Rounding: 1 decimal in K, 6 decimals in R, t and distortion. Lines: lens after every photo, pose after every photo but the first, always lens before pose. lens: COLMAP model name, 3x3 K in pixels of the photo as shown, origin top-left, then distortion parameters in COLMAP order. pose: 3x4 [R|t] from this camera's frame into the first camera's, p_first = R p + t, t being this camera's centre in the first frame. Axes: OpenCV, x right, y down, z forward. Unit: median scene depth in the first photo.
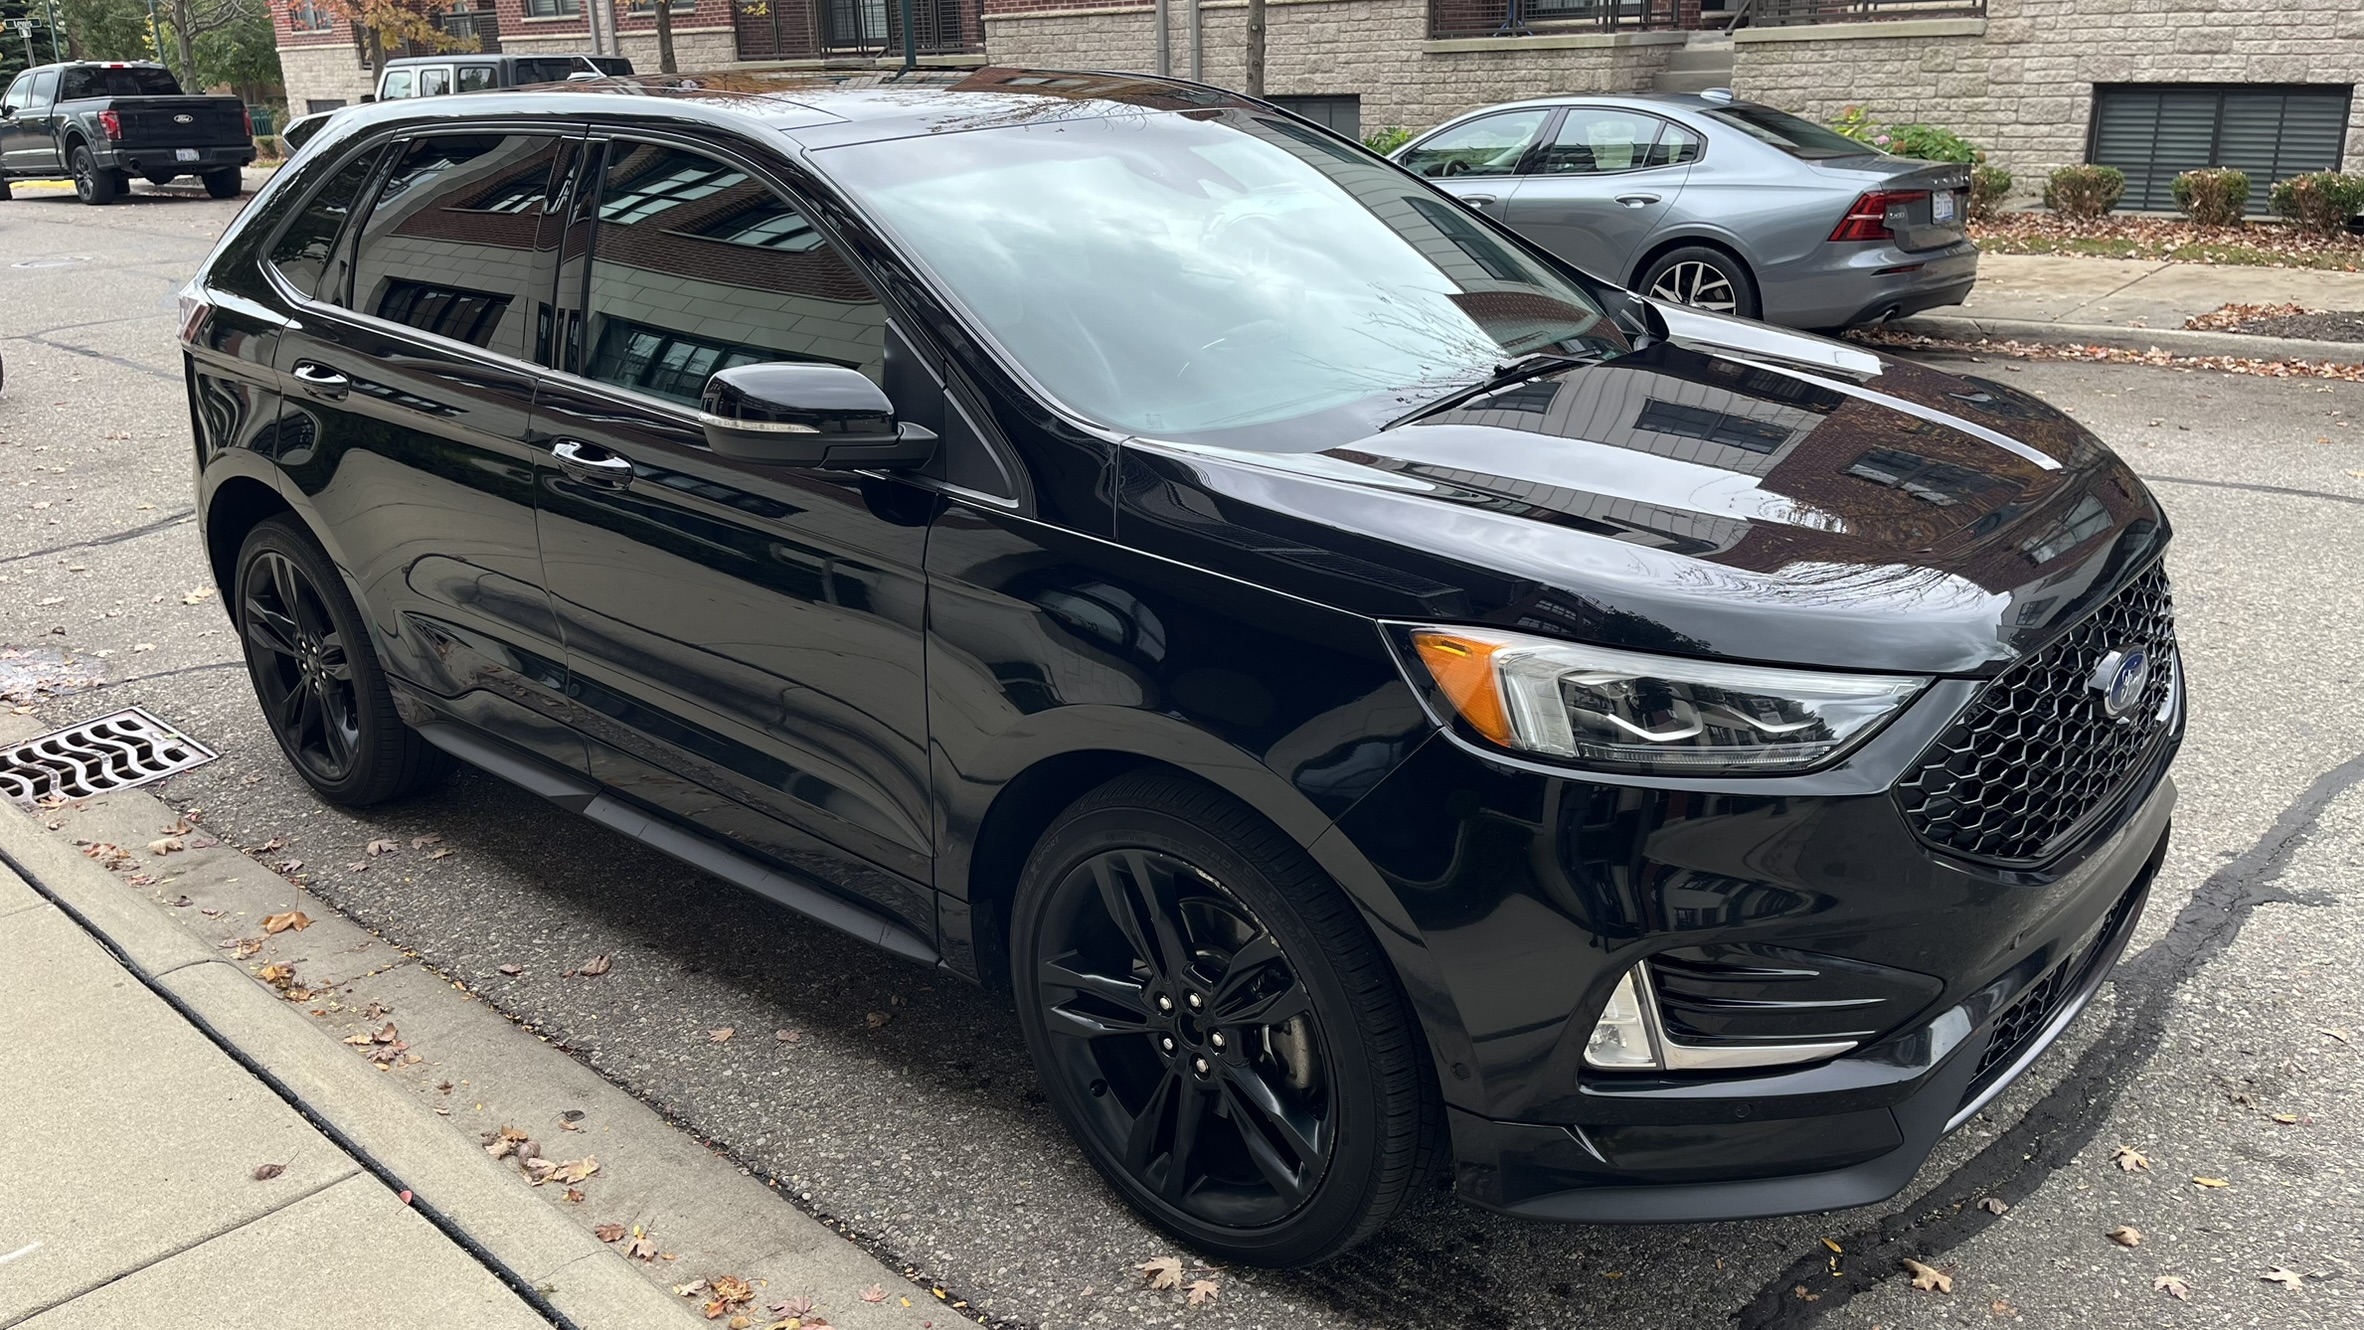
lens RADIAL K [[1797.7, 0, 1175.0], [0, 1797.7, 634.7], [0, 0, 1]] dist [-0.000349, -0.000330]
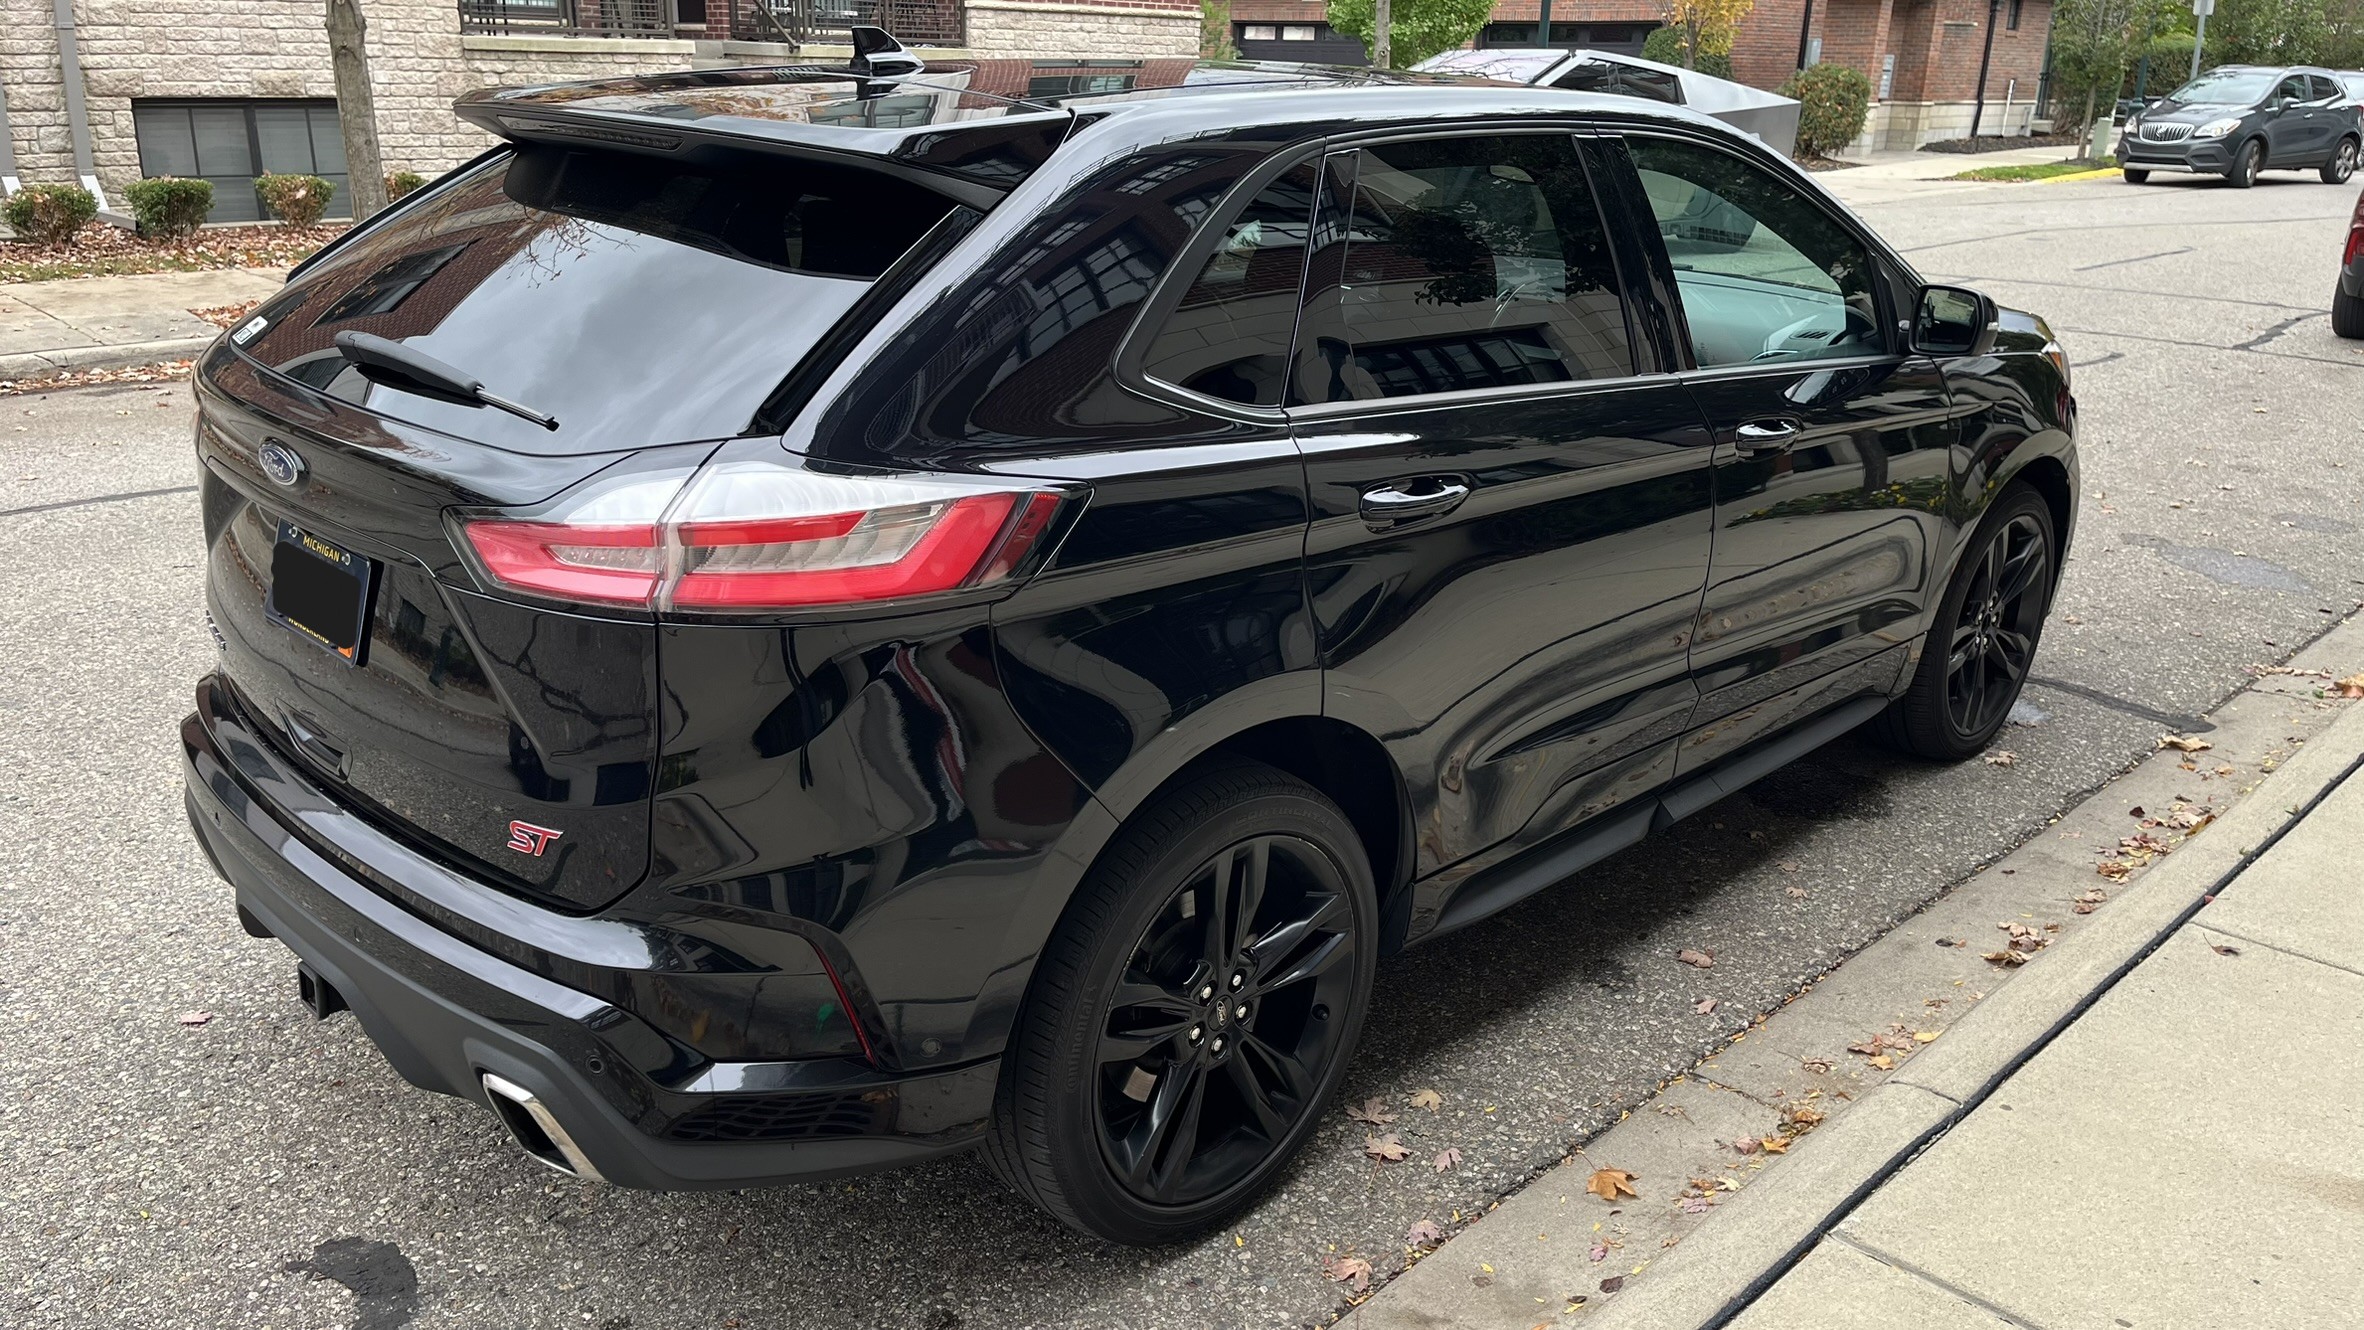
lens RADIAL K [[1797.7, 0, 1175.0], [0, 1797.7, 634.7], [0, 0, 1]] dist [-0.000349, -0.000330]
pose [[0.076900, -0.286010, 0.955136, -1.260481], [0.295771, 0.921395, 0.252093, -0.323034], [-0.952159, 0.263116, 0.155449, 1.080764]]
